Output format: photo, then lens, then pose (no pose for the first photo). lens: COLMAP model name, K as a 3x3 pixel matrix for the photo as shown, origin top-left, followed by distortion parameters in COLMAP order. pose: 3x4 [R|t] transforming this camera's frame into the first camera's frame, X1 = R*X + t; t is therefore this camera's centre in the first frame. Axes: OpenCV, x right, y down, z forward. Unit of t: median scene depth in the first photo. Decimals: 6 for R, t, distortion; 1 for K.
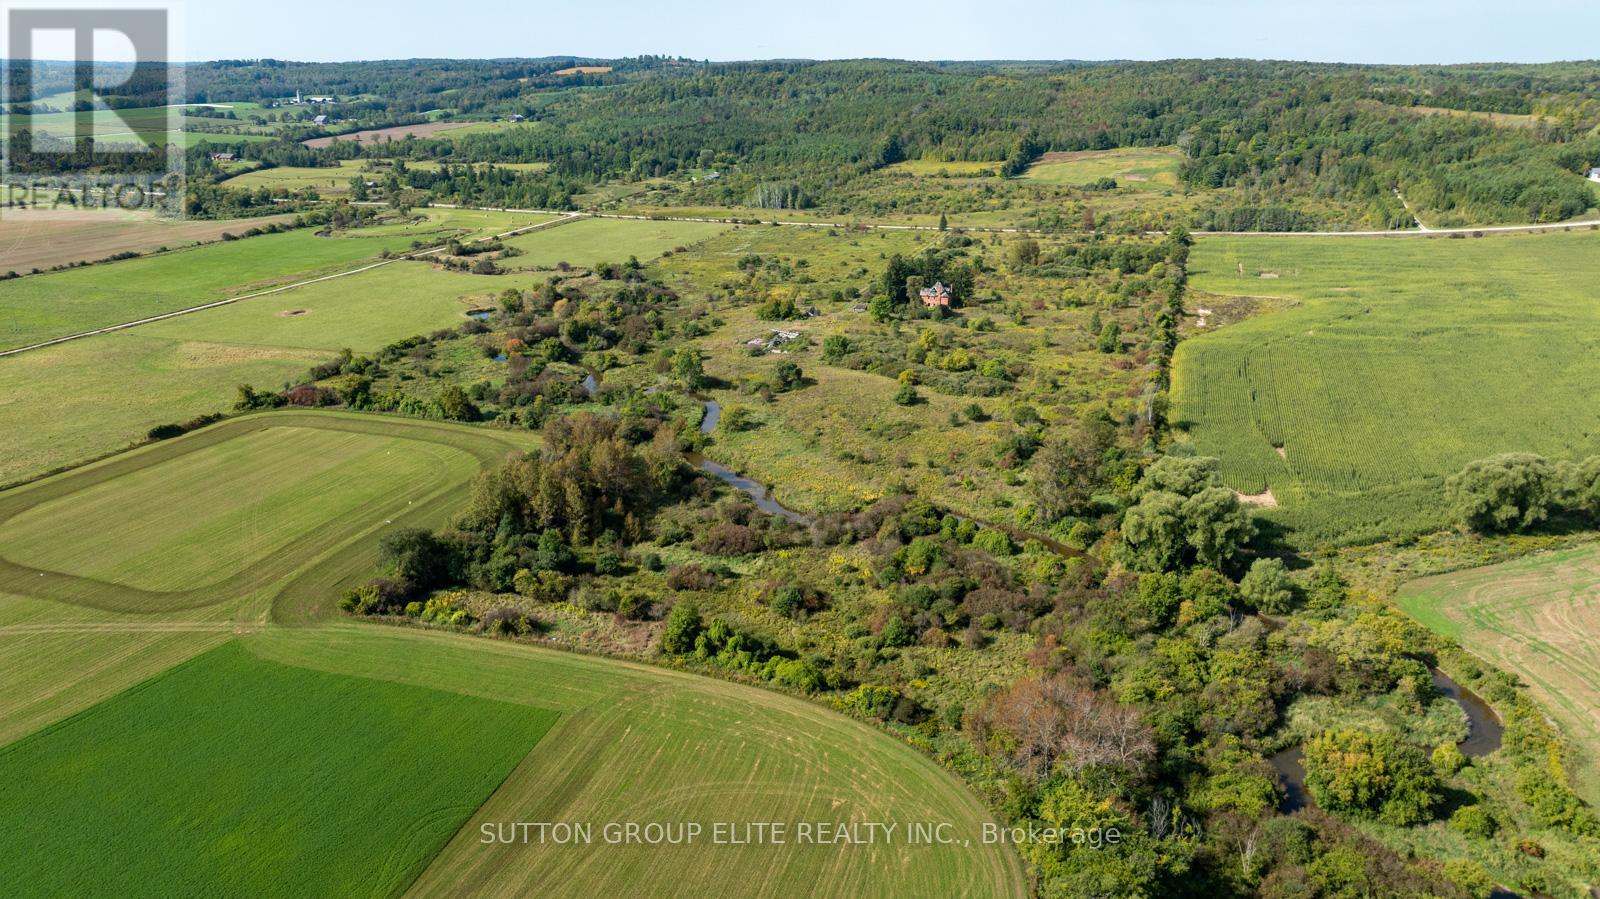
lens RADIAL K [[1180.1, 0, 800.0], [0, 1180.1, 449.5], [0, 0, 1]] dist [-0.024226, 0.008756]
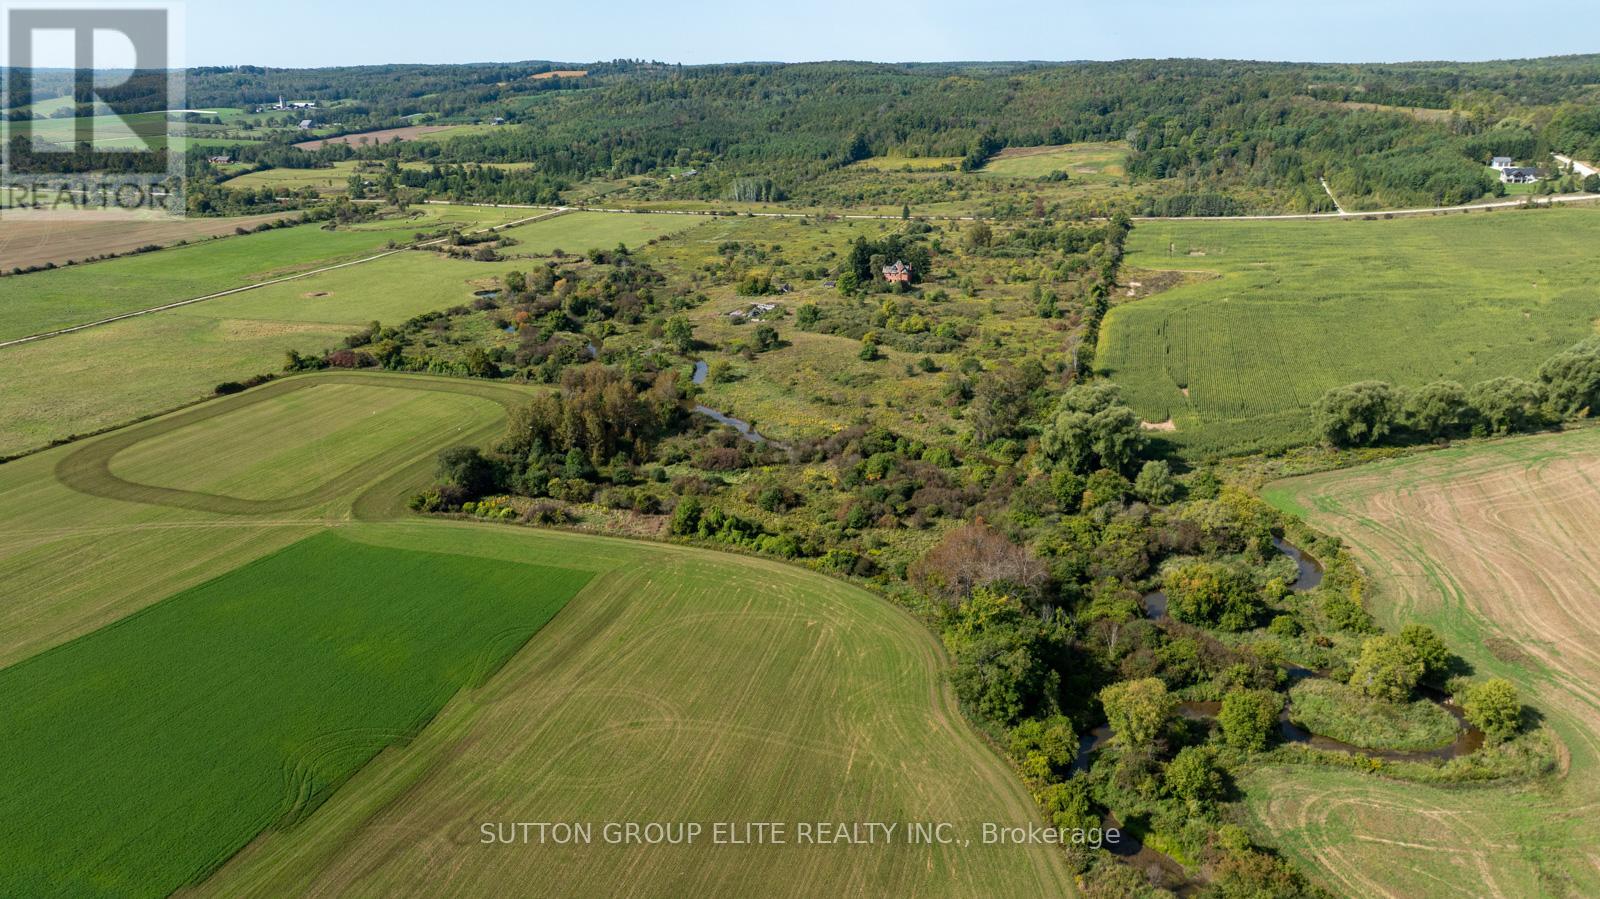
lens RADIAL K [[1180.1, 0, 800.0], [0, 1180.1, 449.5], [0, 0, 1]] dist [-0.024226, 0.008756]
pose [[0.999686, -0.013816, 0.020883, -0.002789], [0.013858, 0.999902, -0.001831, 0.049026], [-0.020856, 0.002119, 0.999780, -0.149888]]
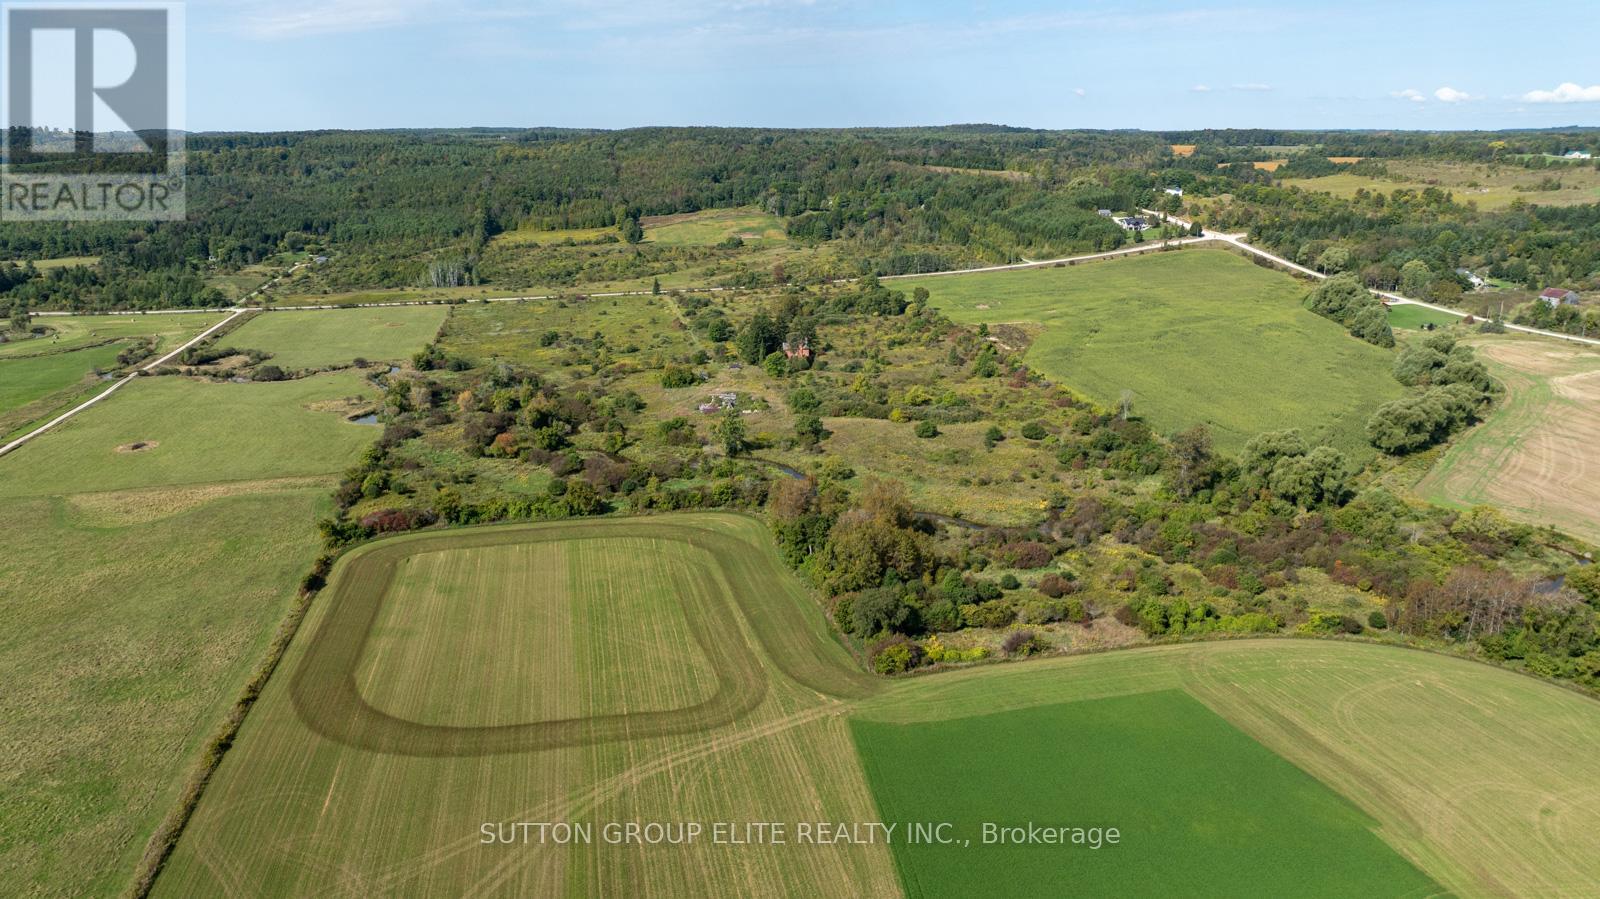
lens RADIAL K [[1158.5, 0, 801.5], [0, 1158.5, 450.8], [0, 0, 1]] dist [-0.021443, 0.004080]
pose [[0.855191, -0.145622, 0.497435, -0.569490], [0.167538, 0.985865, 0.000576, -0.045041], [-0.490488, 0.082847, 0.867501, 0.067682]]
